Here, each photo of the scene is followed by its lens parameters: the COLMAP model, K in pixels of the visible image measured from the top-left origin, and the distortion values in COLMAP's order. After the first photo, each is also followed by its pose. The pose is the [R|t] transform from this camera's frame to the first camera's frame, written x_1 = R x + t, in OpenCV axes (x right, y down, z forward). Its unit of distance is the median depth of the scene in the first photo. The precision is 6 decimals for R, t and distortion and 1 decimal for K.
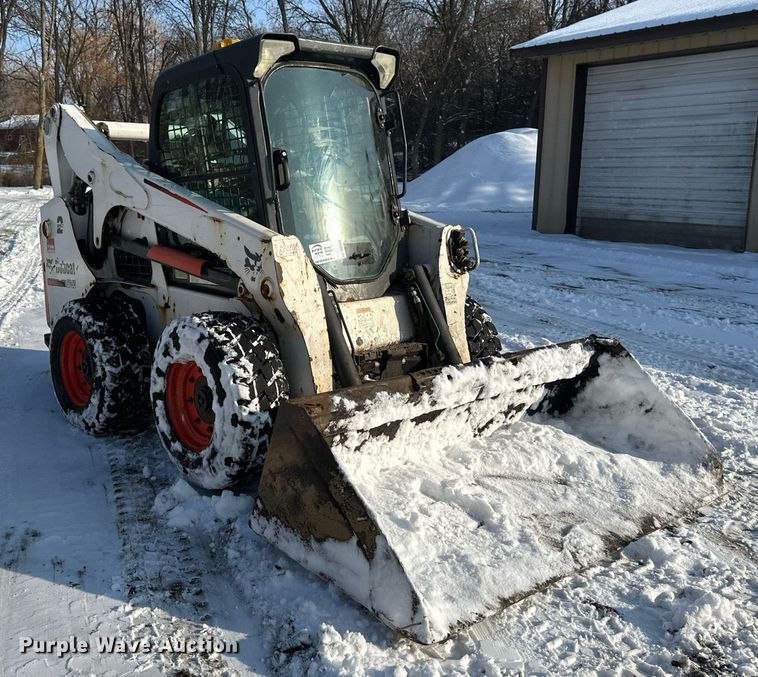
lens RADIAL K [[804.4, 0, 263.2], [0, 804.4, 309.4], [0, 0, 1]] dist [0.212281, -0.378960]
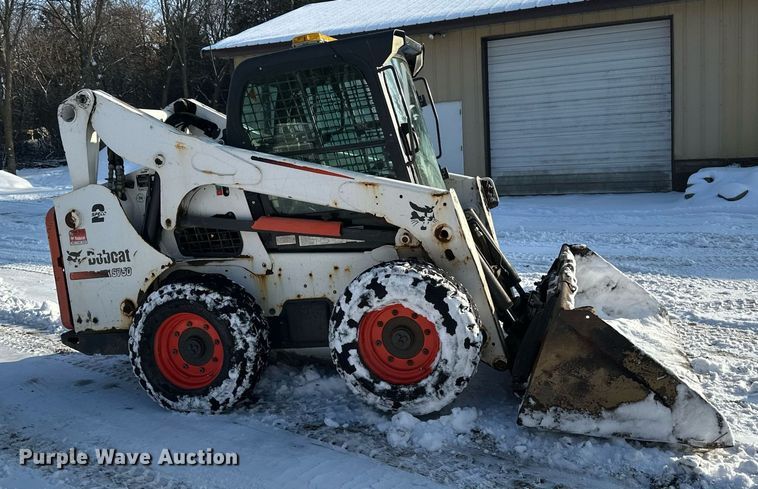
lens RADIAL K [[724.6, 0, 355.0], [0, 724.6, 204.1], [0, 0, 1]] dist [0.129242, -0.008529]
pose [[0.809484, -0.097253, 0.579032, -0.640842], [0.153982, 0.986832, -0.049520, -0.031485], [-0.566591, 0.129246, 0.813800, 0.157016]]
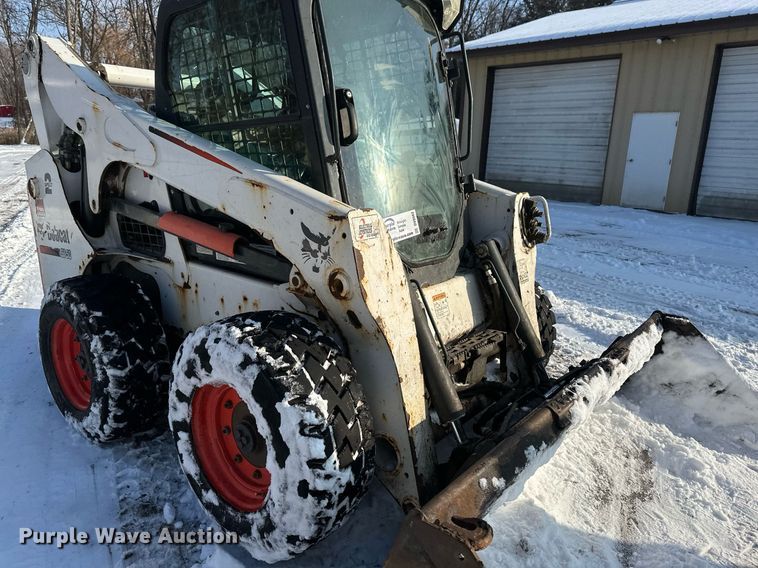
lens RADIAL K [[541.4, 0, 379.0], [0, 541.4, 284.0], [0, 0, 1]] dist [0.073813, -0.098360]
pose [[0.973856, -0.027878, 0.225447, -0.059647], [0.008181, 0.996101, 0.087836, -0.059642], [-0.227017, -0.083695, 0.970288, 0.461978]]
